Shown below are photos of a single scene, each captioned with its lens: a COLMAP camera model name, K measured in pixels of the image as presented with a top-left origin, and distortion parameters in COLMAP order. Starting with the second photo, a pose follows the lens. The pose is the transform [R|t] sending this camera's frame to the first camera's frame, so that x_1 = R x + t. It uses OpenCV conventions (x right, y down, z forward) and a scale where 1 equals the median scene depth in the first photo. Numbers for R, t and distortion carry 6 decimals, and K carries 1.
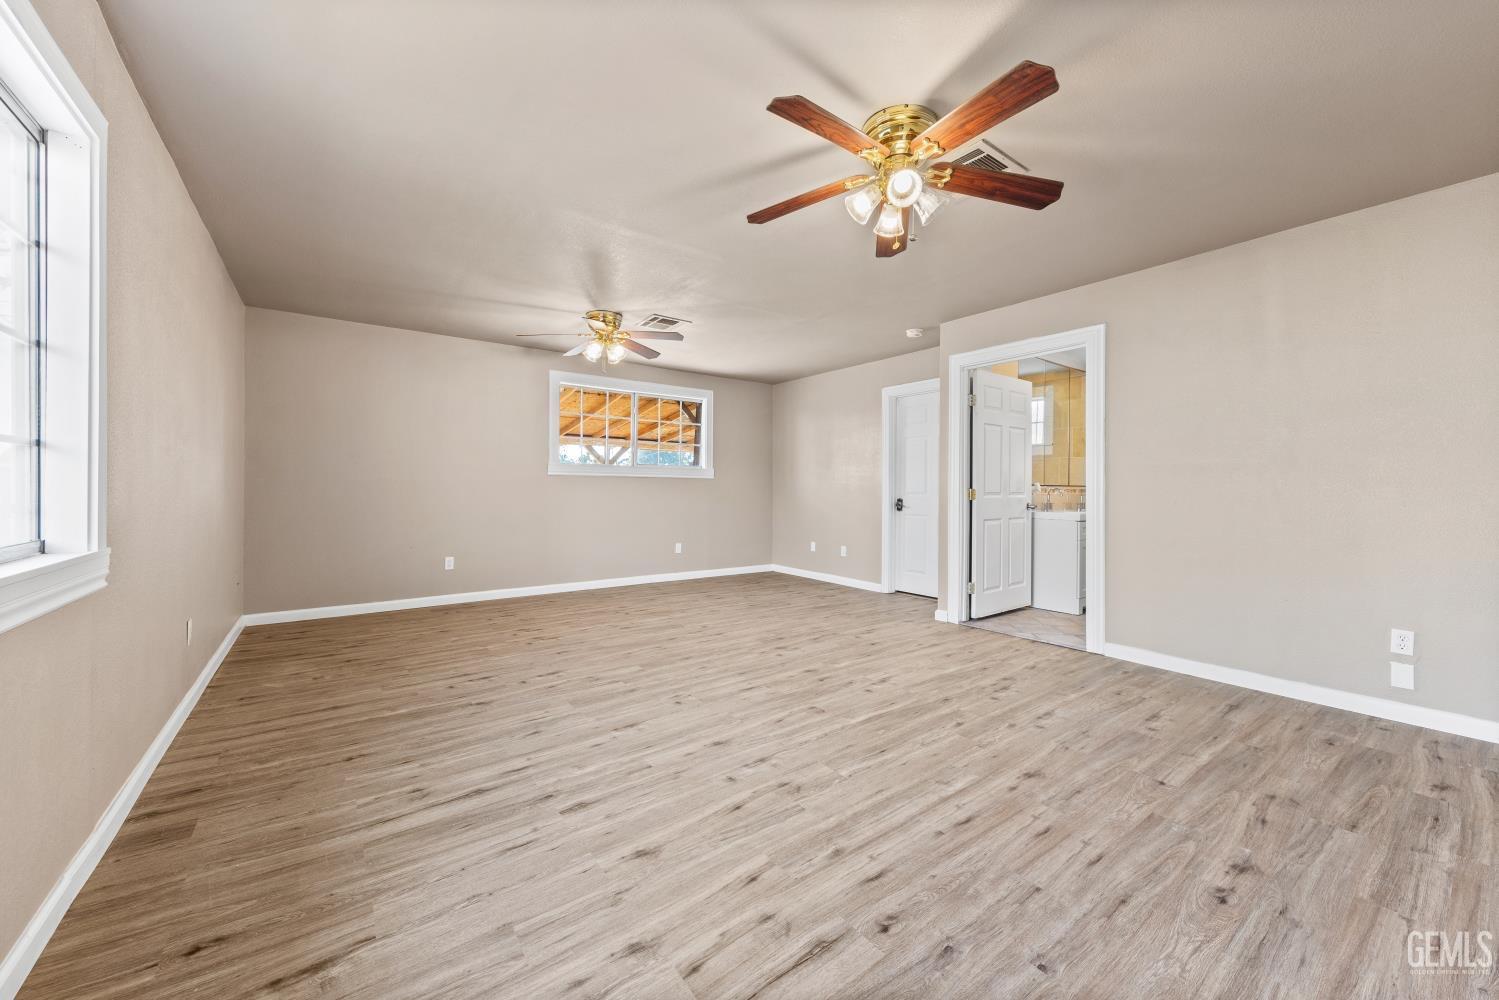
lens RADIAL K [[552.3, 0, 743.8], [0, 552.3, 491.9], [0, 0, 1]] dist [-0.002580, -0.000175]
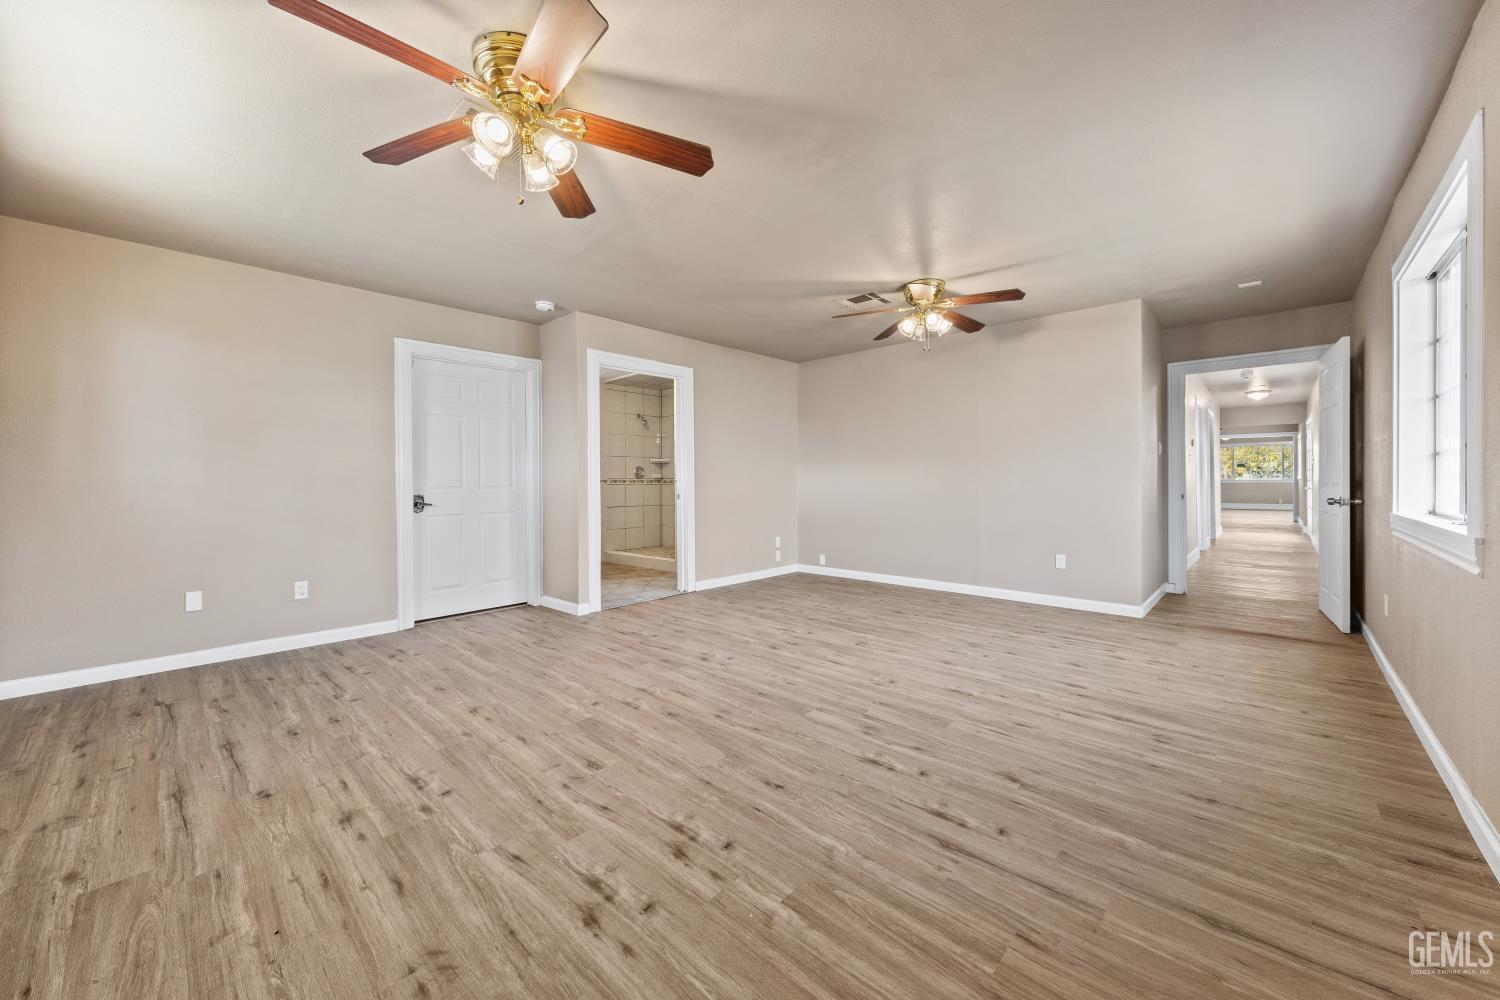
lens RADIAL K [[586.6, 0, 734.3], [0, 586.6, 478.0], [0, 0, 1]] dist [0.002084, -0.000587]
pose [[-0.185777, -0.002588, 0.982588, -1.221253], [0.012921, 0.999904, 0.005076, -0.020473], [-0.982507, 0.013639, -0.185726, 1.568923]]
